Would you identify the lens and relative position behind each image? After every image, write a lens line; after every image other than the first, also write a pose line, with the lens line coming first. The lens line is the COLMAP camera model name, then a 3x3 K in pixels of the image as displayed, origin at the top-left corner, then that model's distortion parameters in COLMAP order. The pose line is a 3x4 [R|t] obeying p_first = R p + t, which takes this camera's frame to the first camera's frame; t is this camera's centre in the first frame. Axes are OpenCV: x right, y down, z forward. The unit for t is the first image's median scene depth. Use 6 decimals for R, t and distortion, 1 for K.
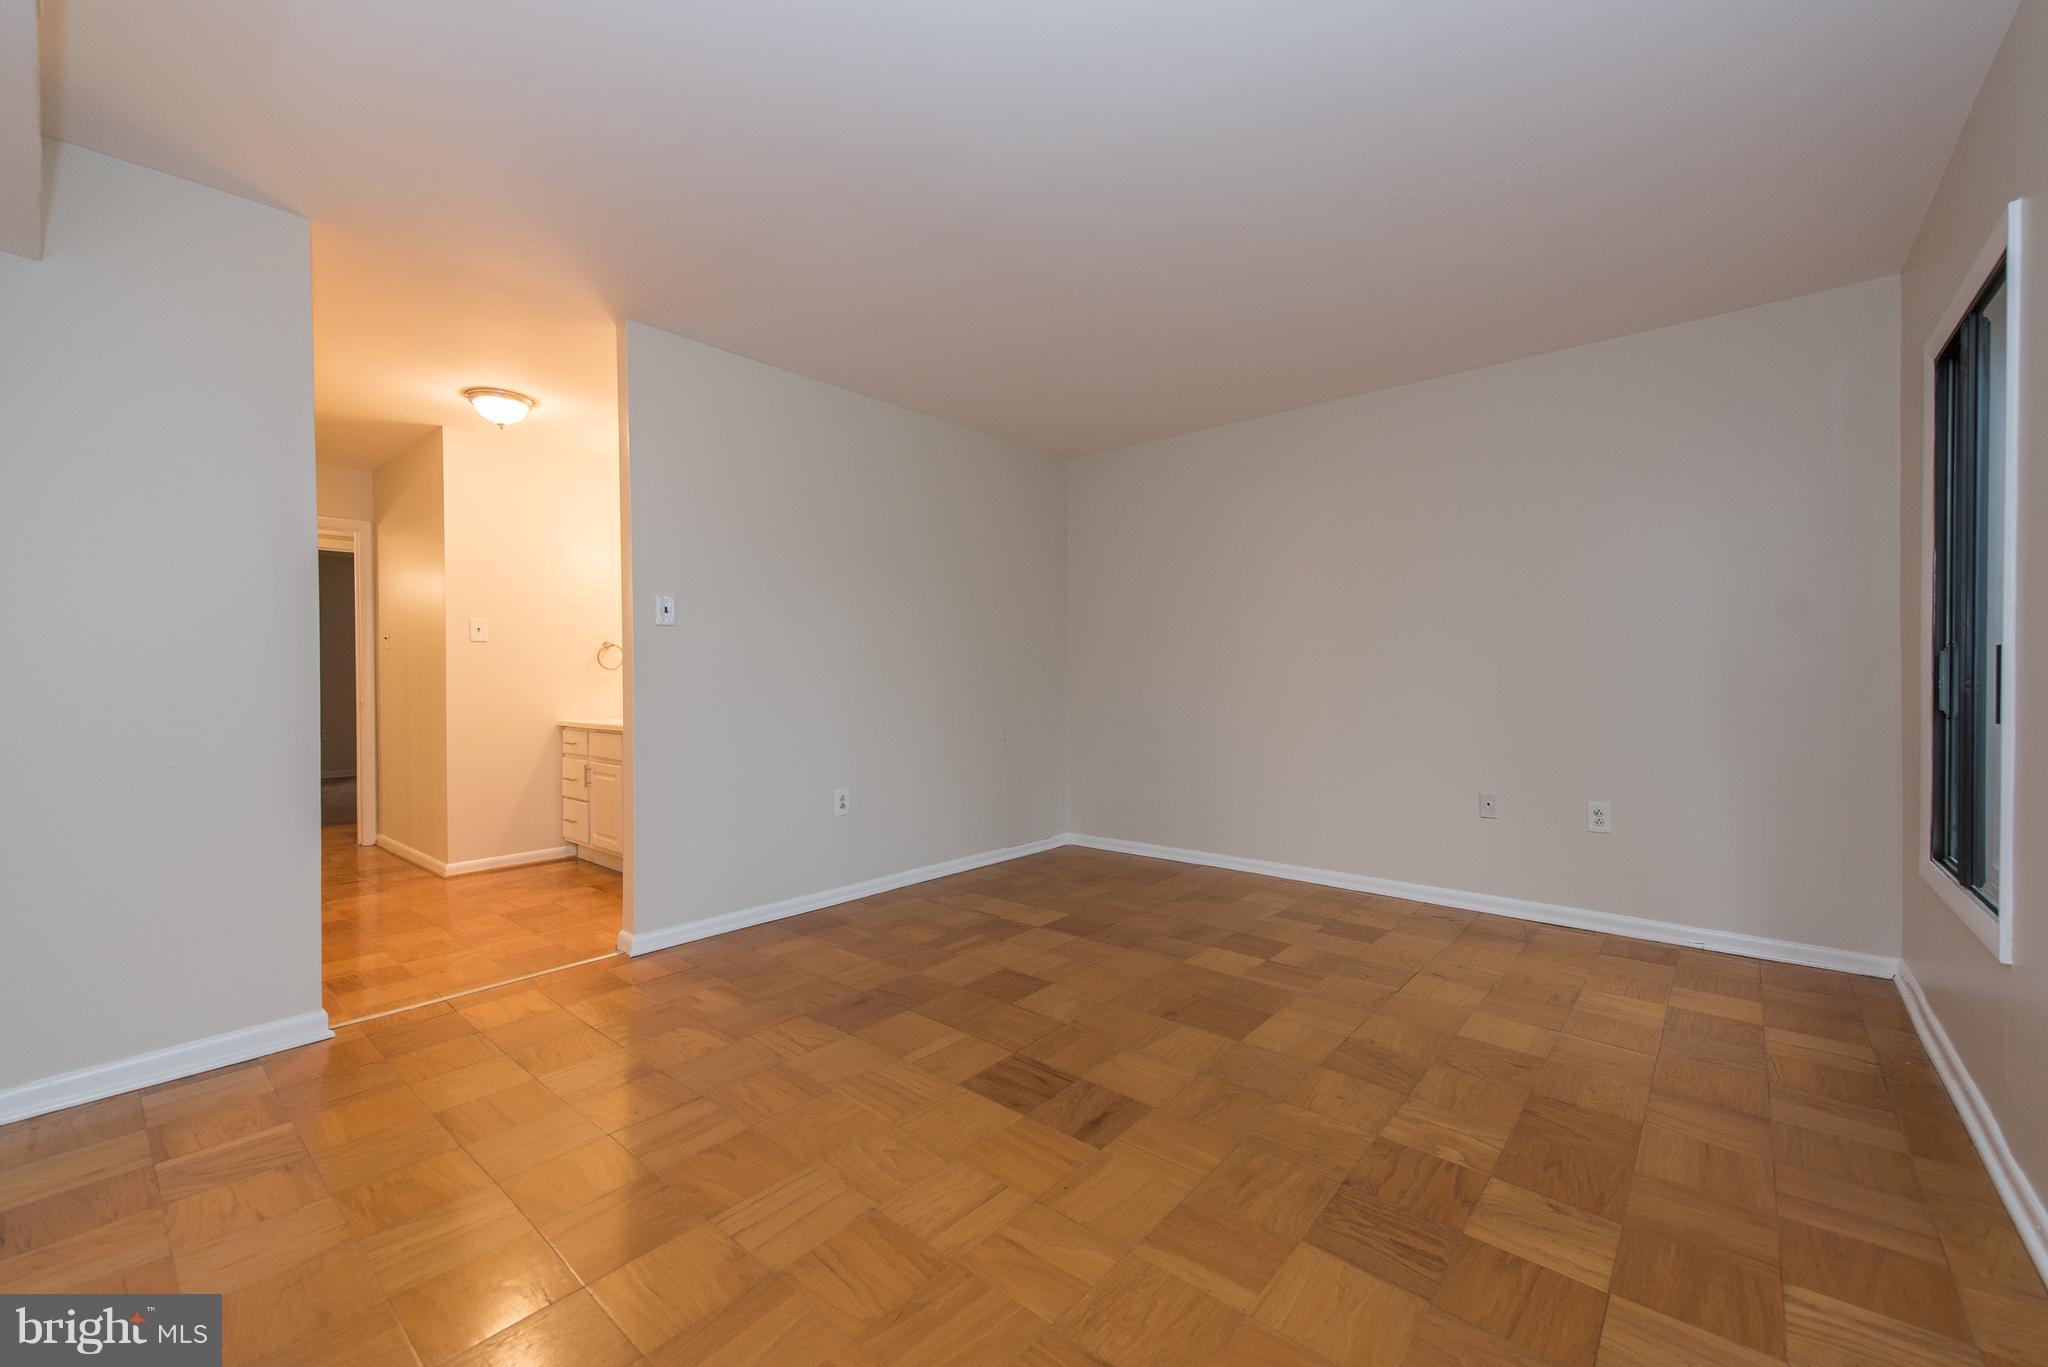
lens RADIAL K [[824.0, 0, 1039.1], [0, 824.0, 684.3], [0, 0, 1]] dist [0.014509, -0.000058]
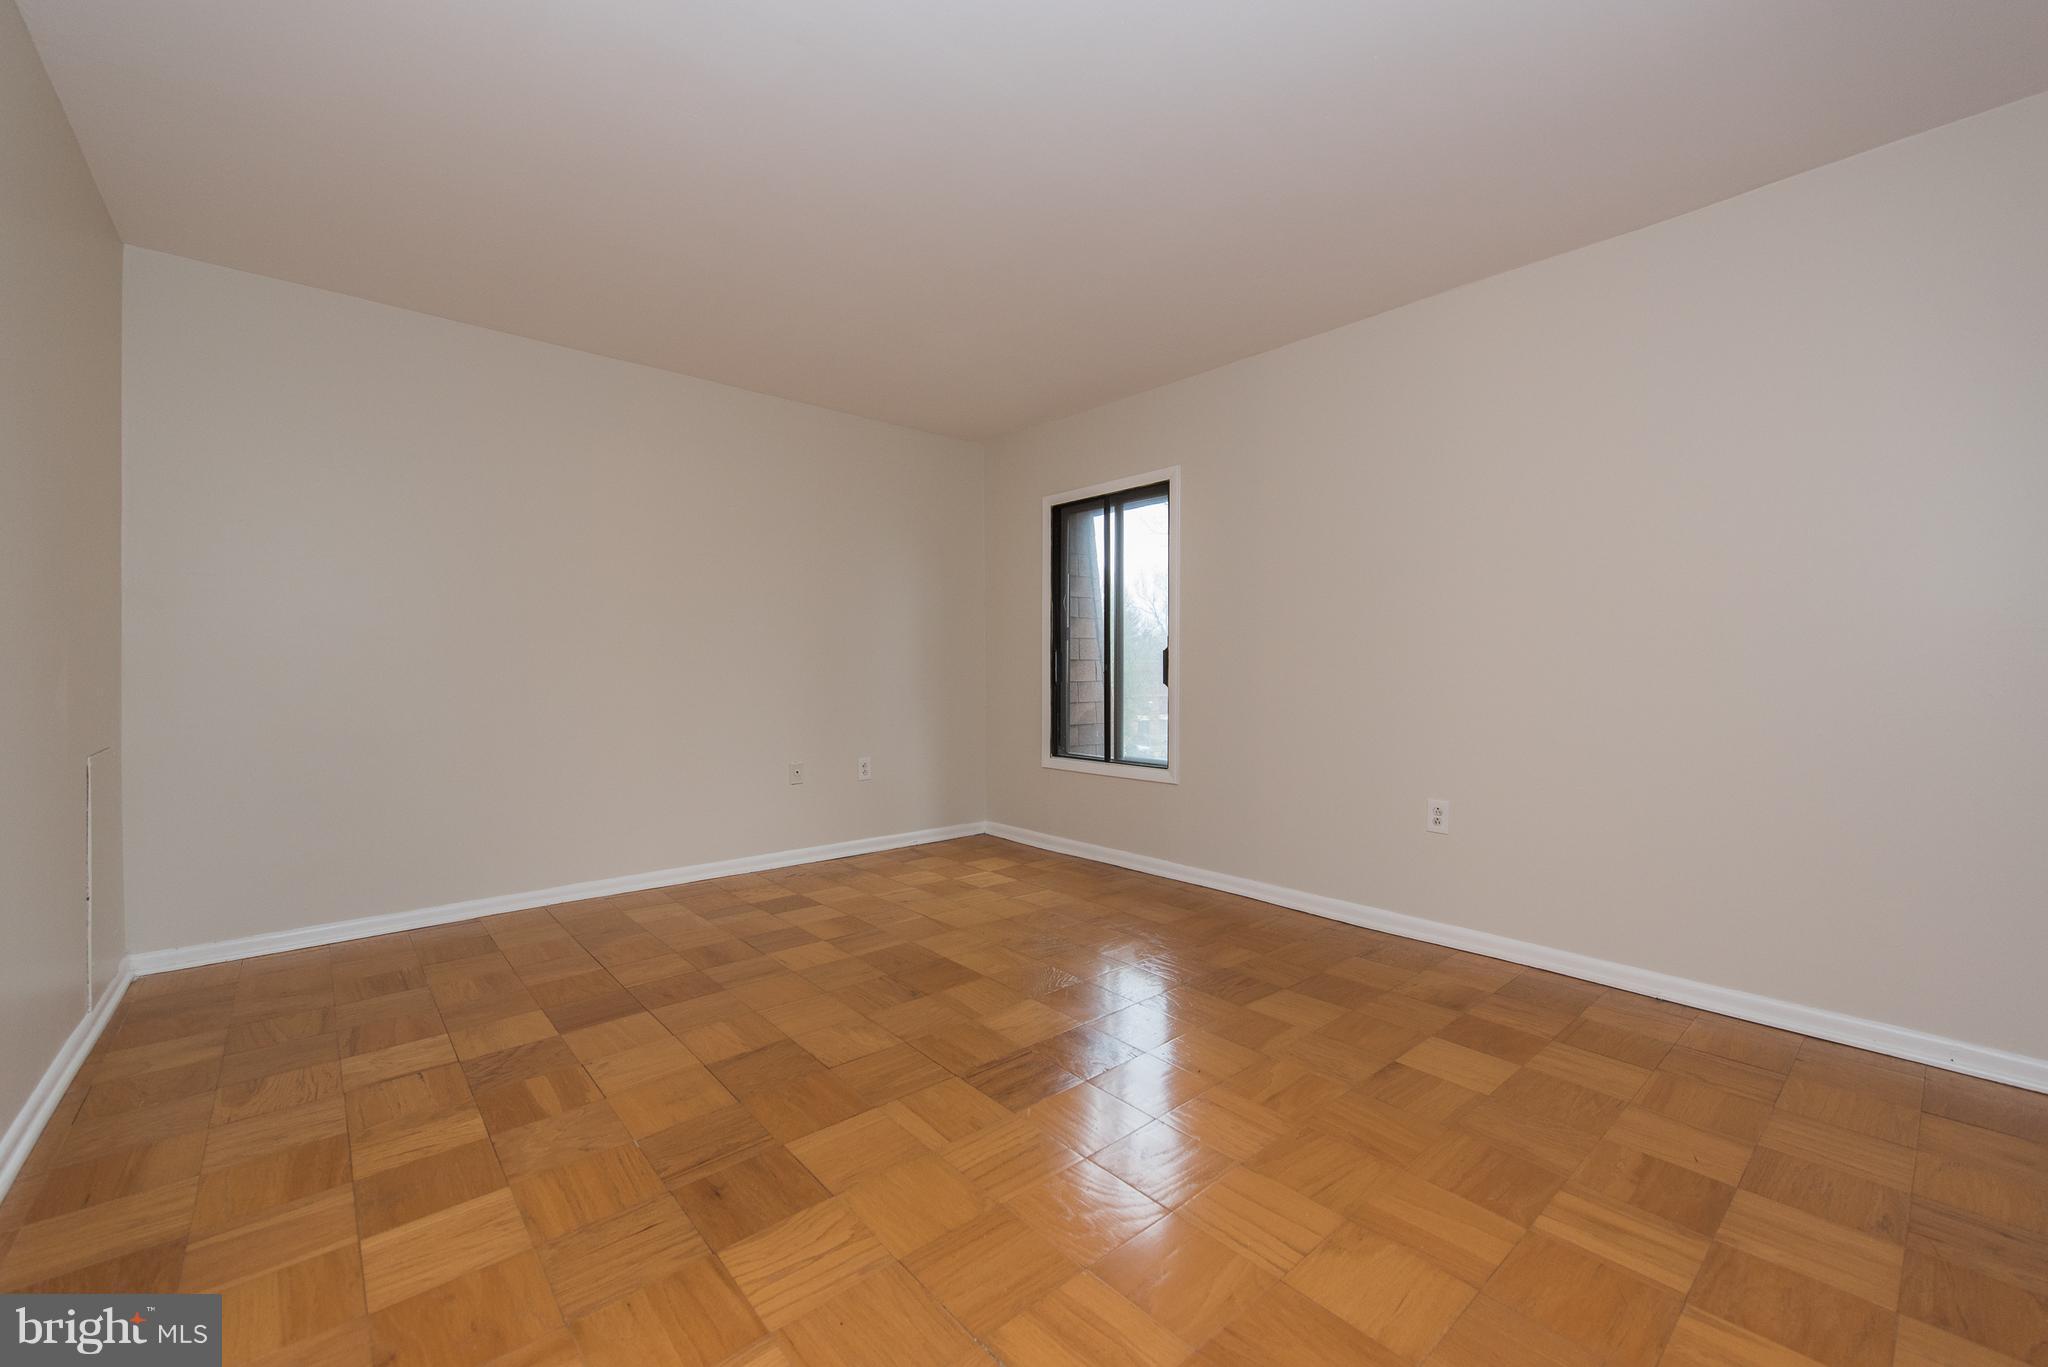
lens RADIAL K [[822.6, 0, 1032.4], [0, 822.6, 676.4], [0, 0, 1]] dist [0.013811, -0.000869]
pose [[0.143233, -0.002182, 0.989687, -0.786180], [0.010681, 0.999943, 0.000659, 0.016556], [-0.989631, 0.010477, 0.143249, 0.695170]]
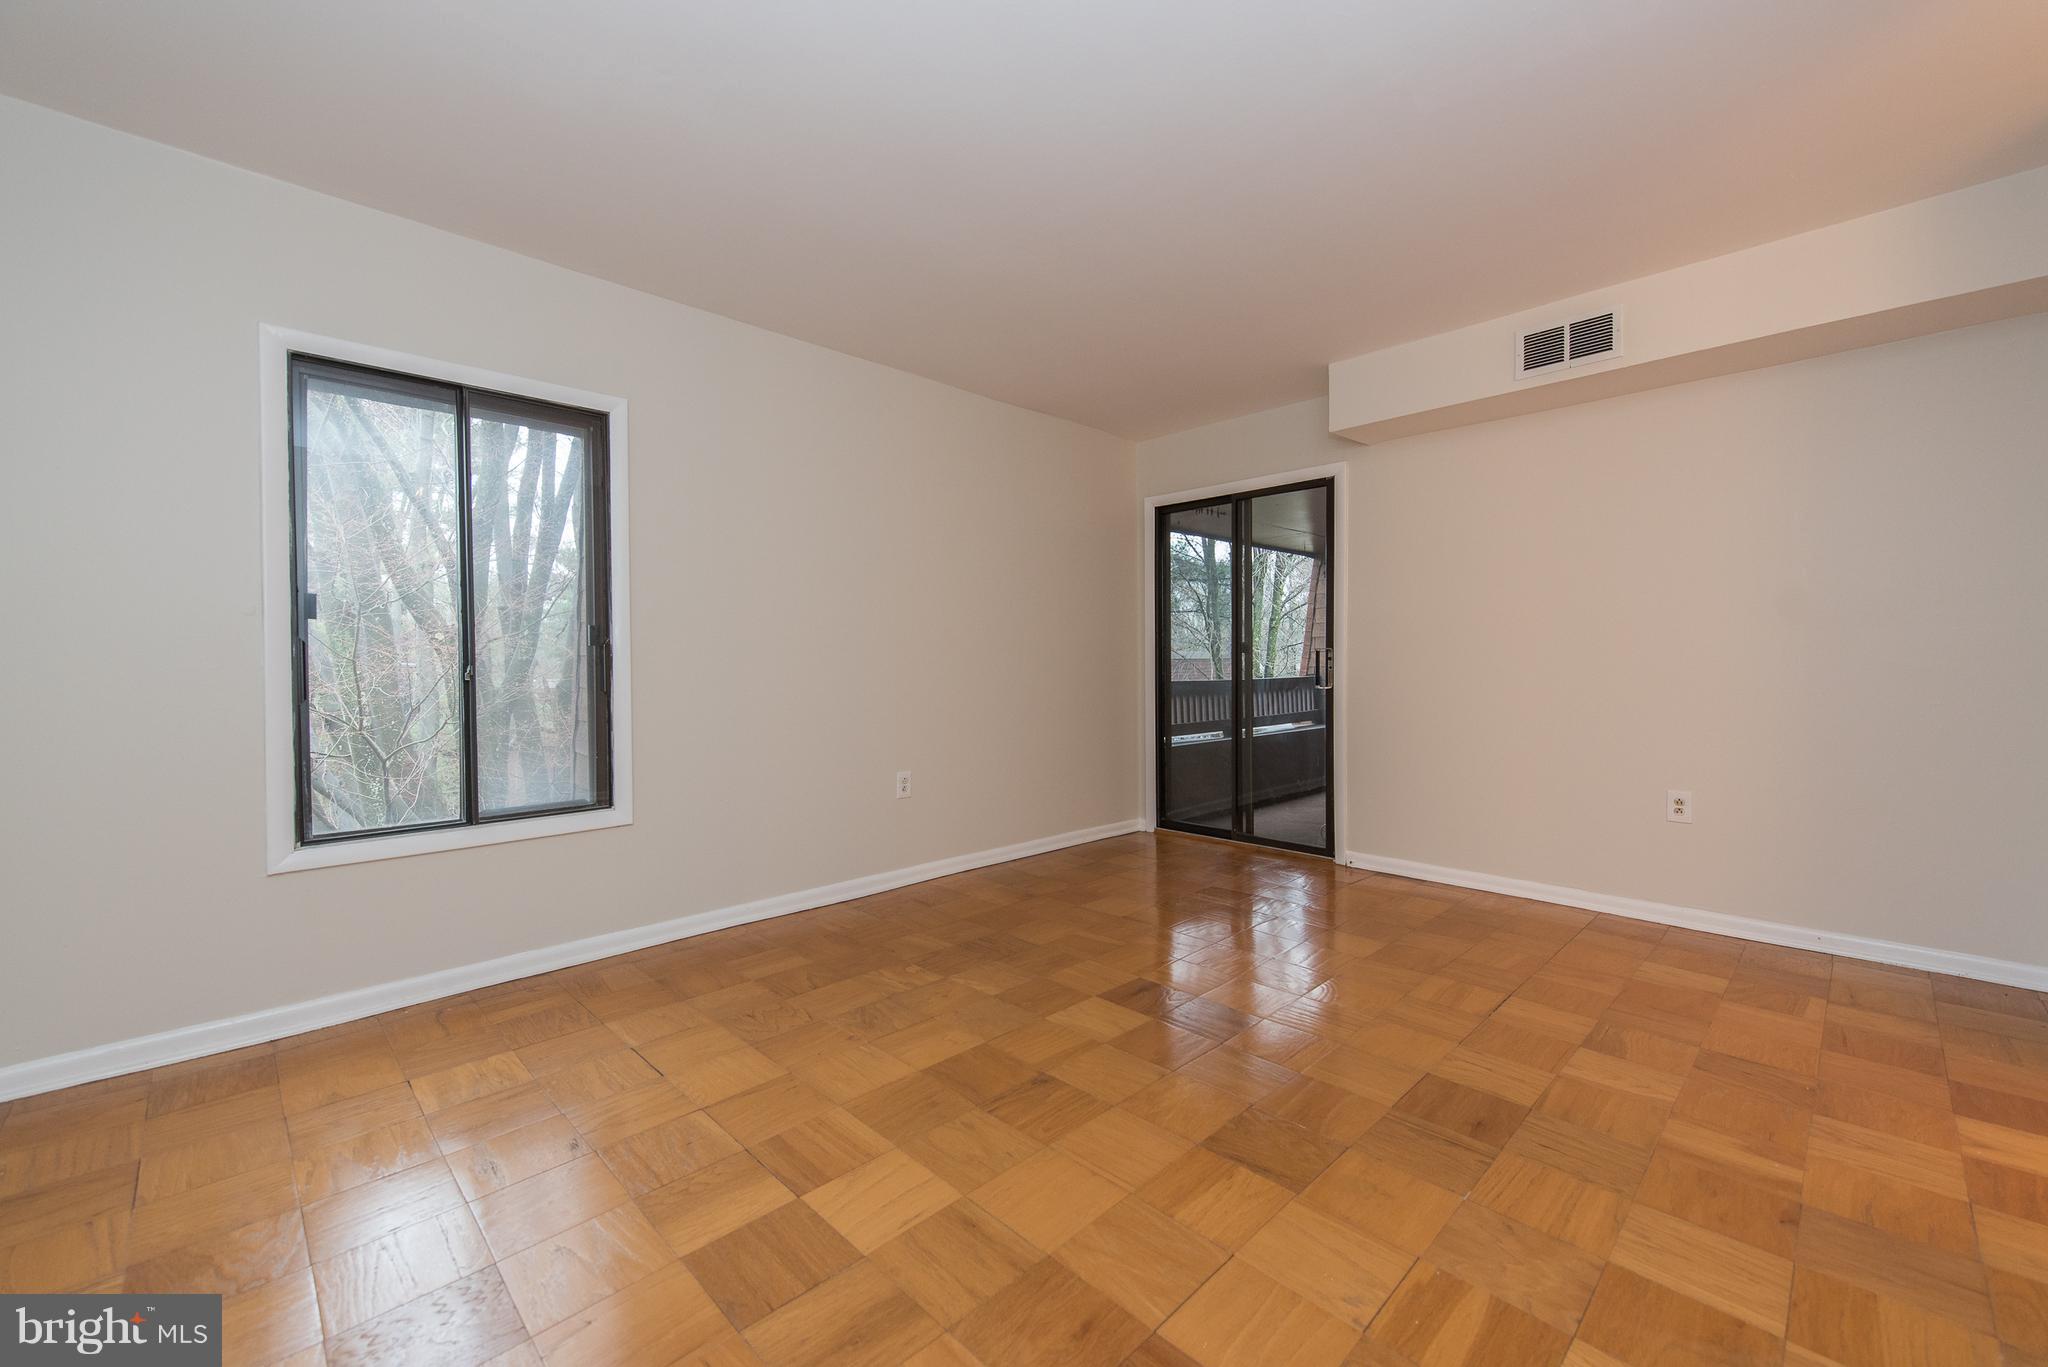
lens RADIAL K [[822.6, 0, 1032.4], [0, 822.6, 676.4], [0, 0, 1]] dist [0.013811, -0.000869]
pose [[-0.996034, 0.009704, 0.088445, 0.091047], [0.012366, 0.999485, 0.029602, -0.014195], [-0.088112, 0.030578, -0.995641, 1.737513]]
